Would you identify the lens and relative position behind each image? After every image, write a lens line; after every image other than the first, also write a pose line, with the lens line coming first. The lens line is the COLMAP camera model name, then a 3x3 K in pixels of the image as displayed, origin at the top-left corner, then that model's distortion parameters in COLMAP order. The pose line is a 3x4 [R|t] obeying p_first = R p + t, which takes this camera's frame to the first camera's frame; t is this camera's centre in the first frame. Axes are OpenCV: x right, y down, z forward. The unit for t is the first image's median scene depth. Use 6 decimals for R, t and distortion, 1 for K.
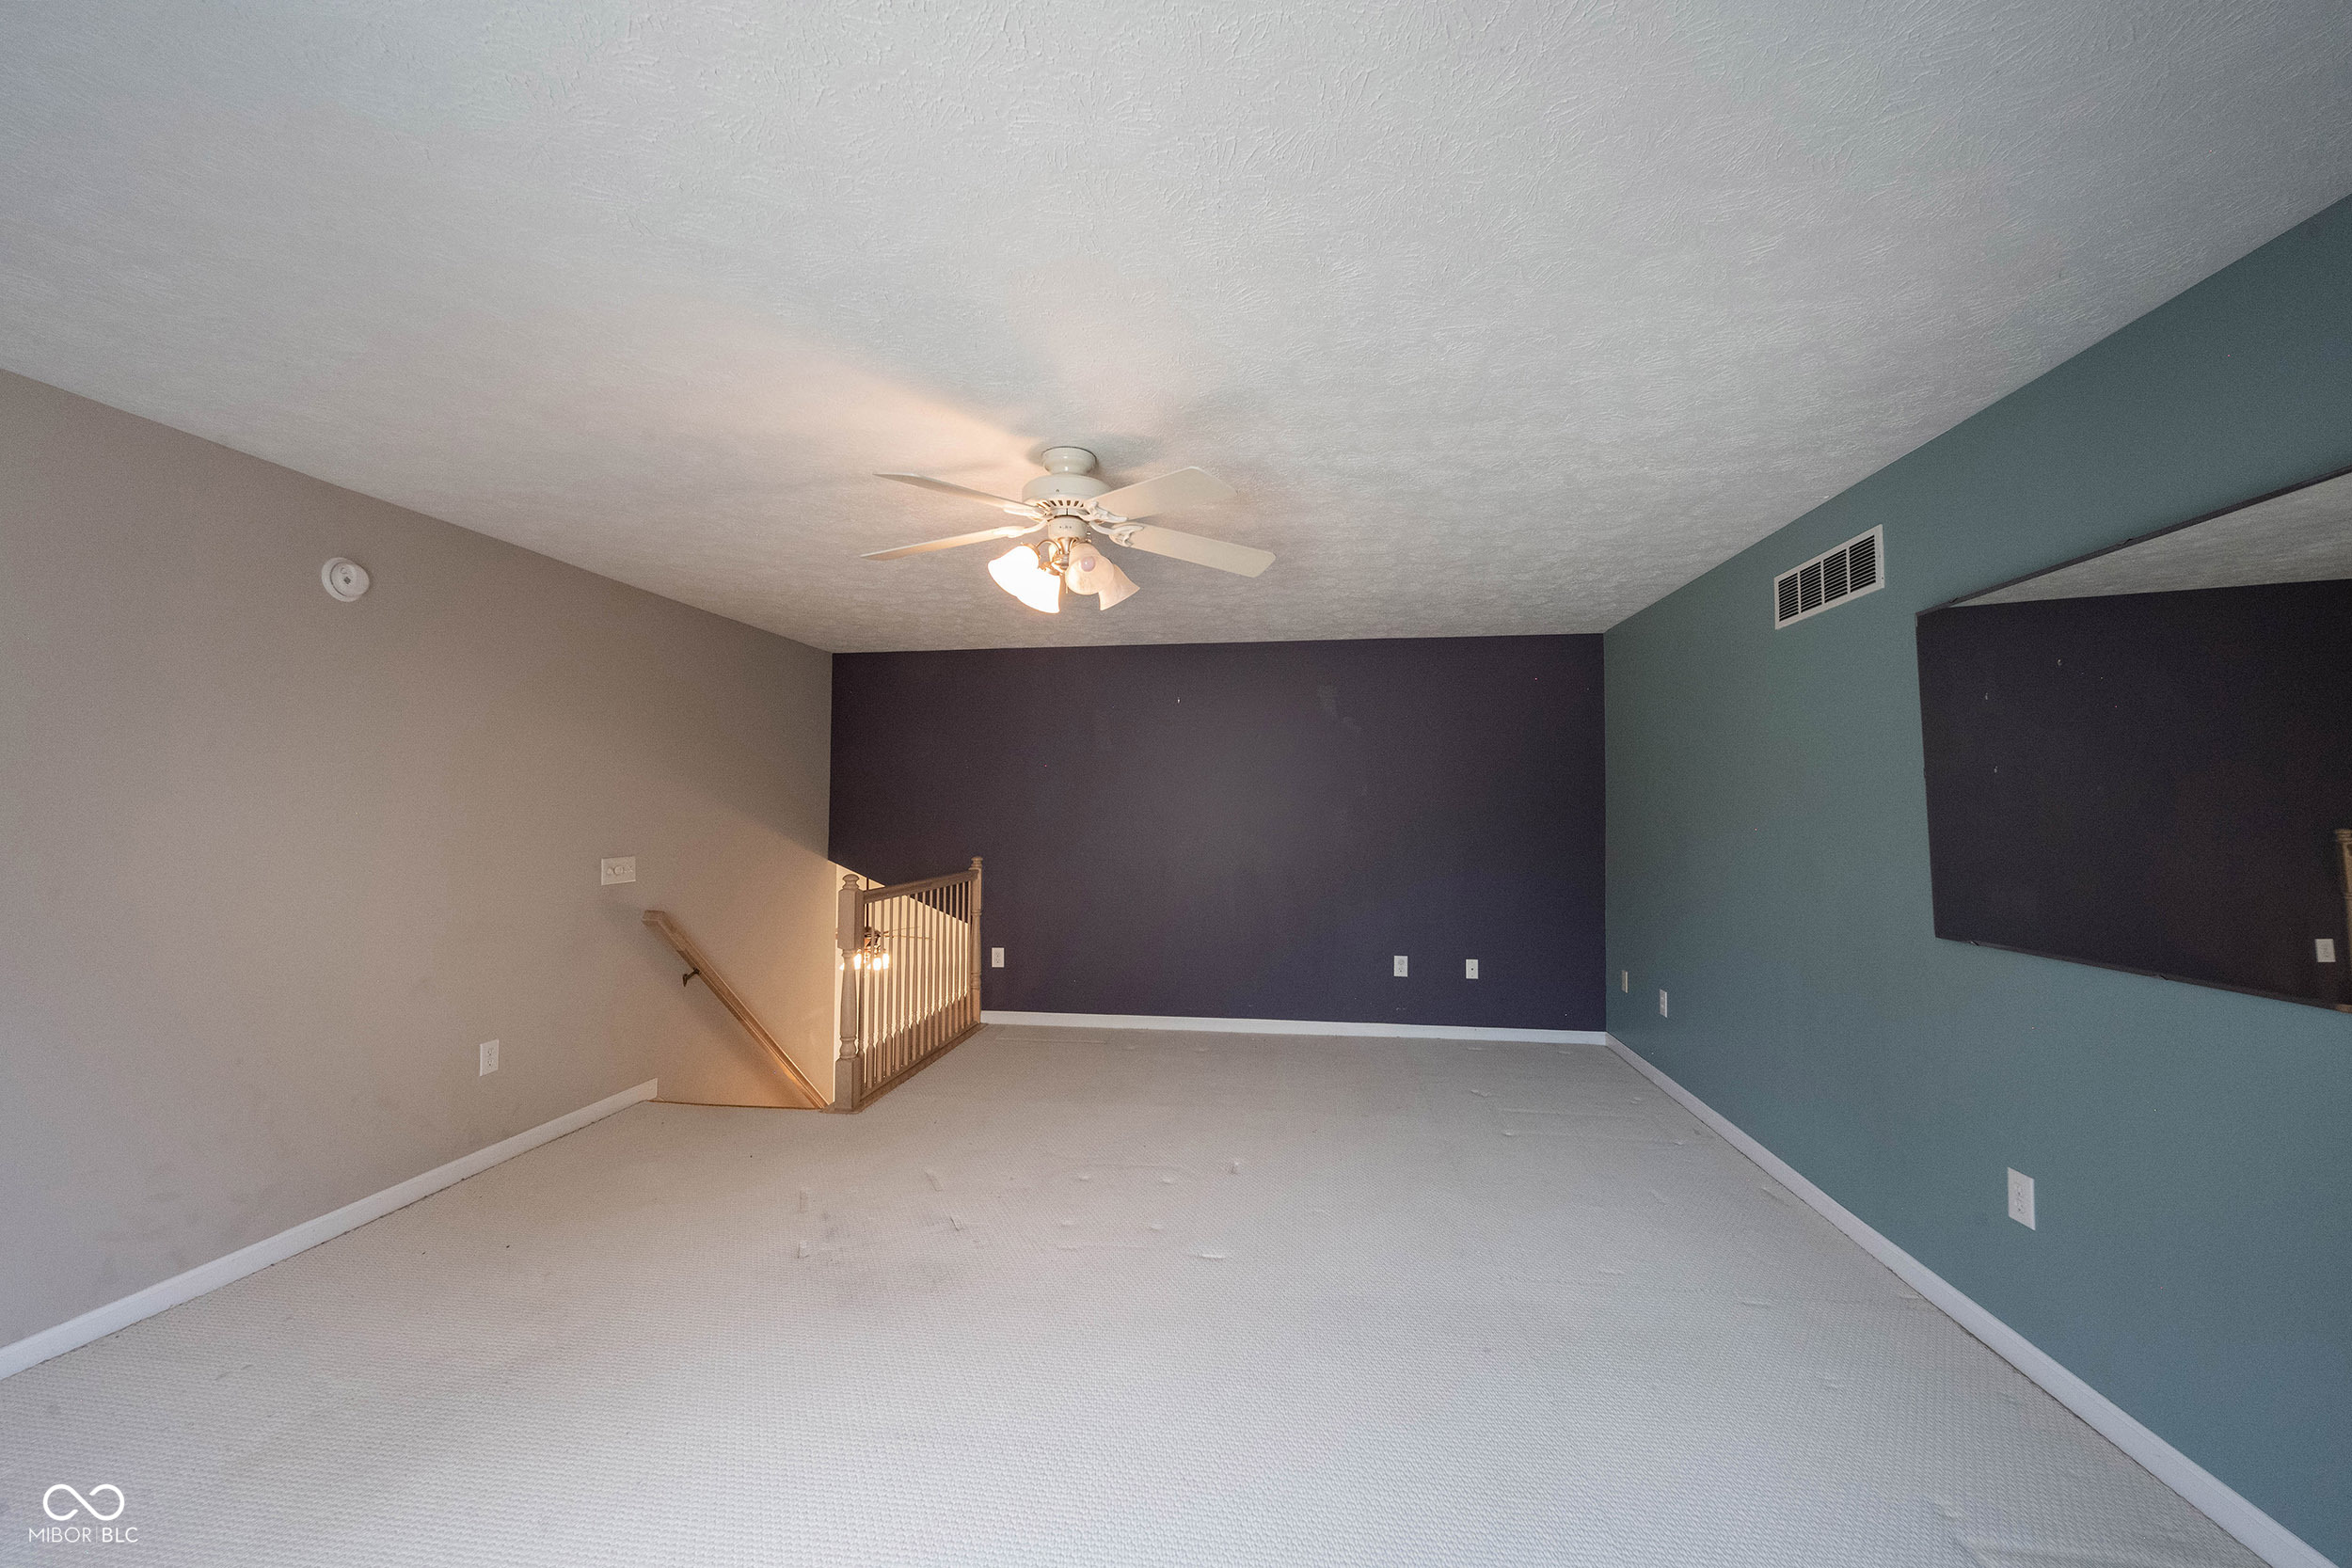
lens RADIAL K [[930.7, 0, 1176.0], [0, 930.7, 784.0], [0, 0, 1]] dist [-0.002621, -0.000383]
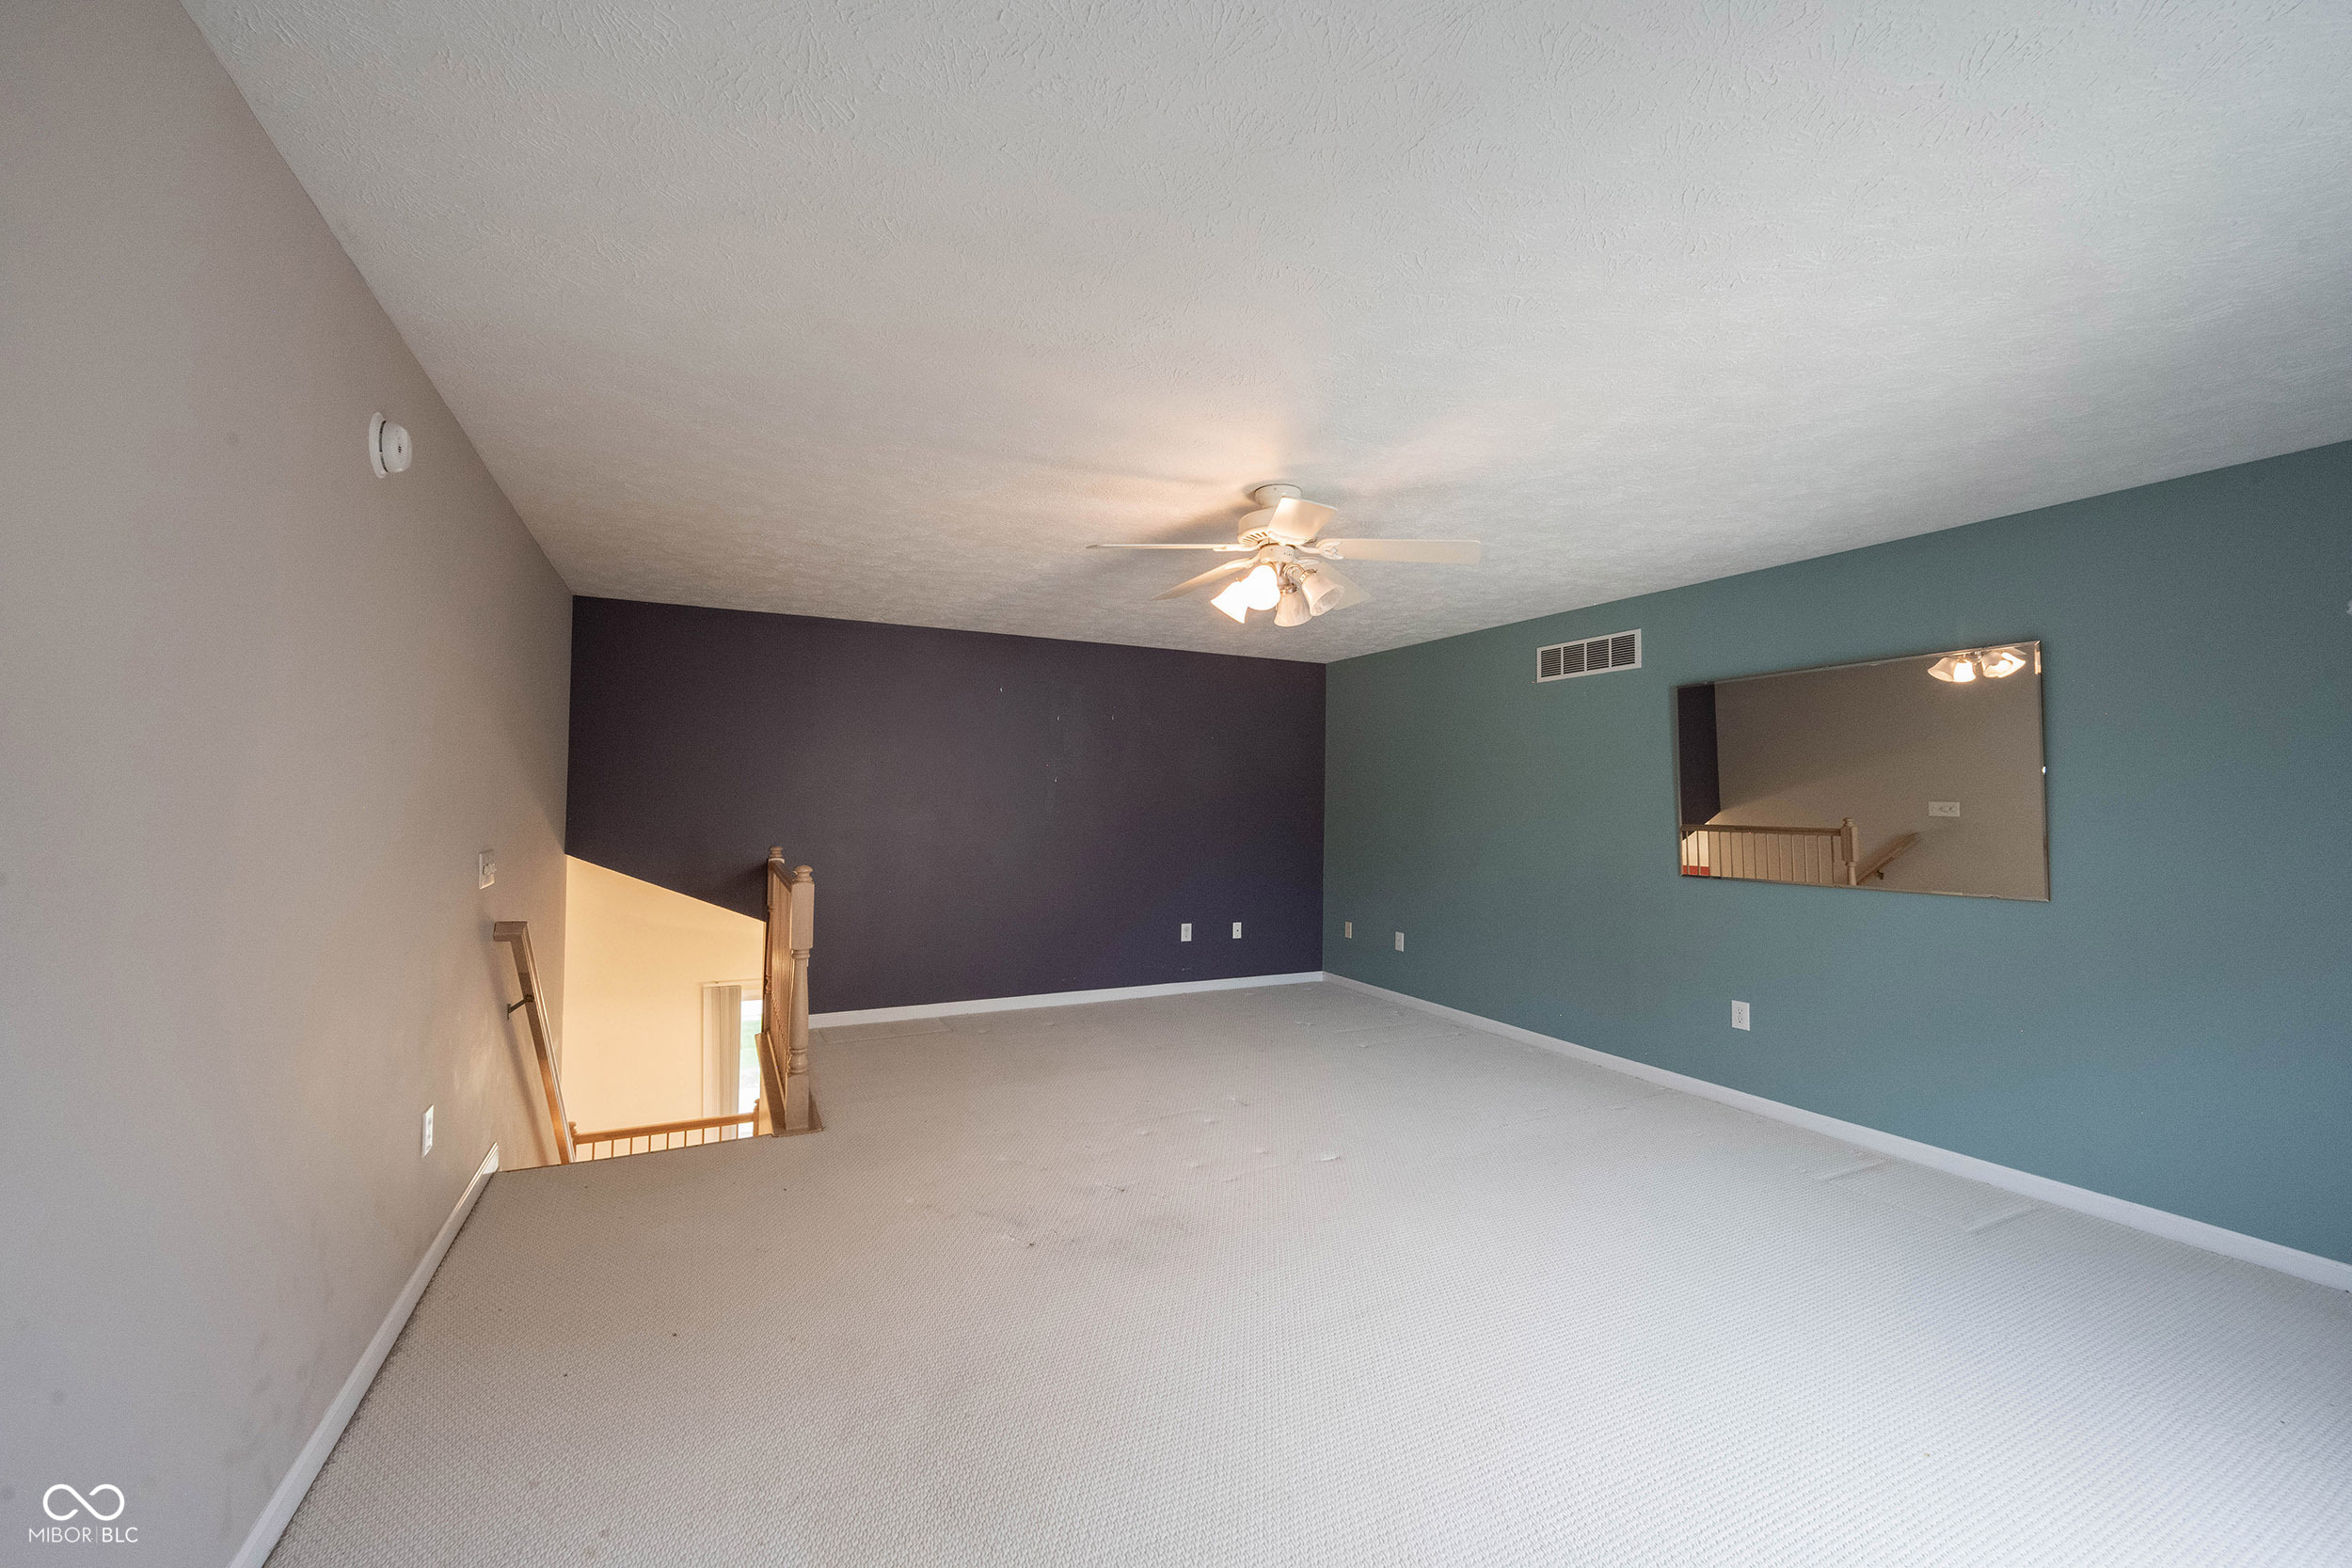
lens RADIAL K [[920.9, 0, 1176.0], [0, 920.9, 784.0], [0, 0, 1]] dist [0.001619, -0.000084]
pose [[0.823965, 0.018956, 0.566324, -0.701873], [-0.025755, 0.999660, 0.004011, 0.008894], [-0.566055, -0.017890, 0.824173, 0.096194]]
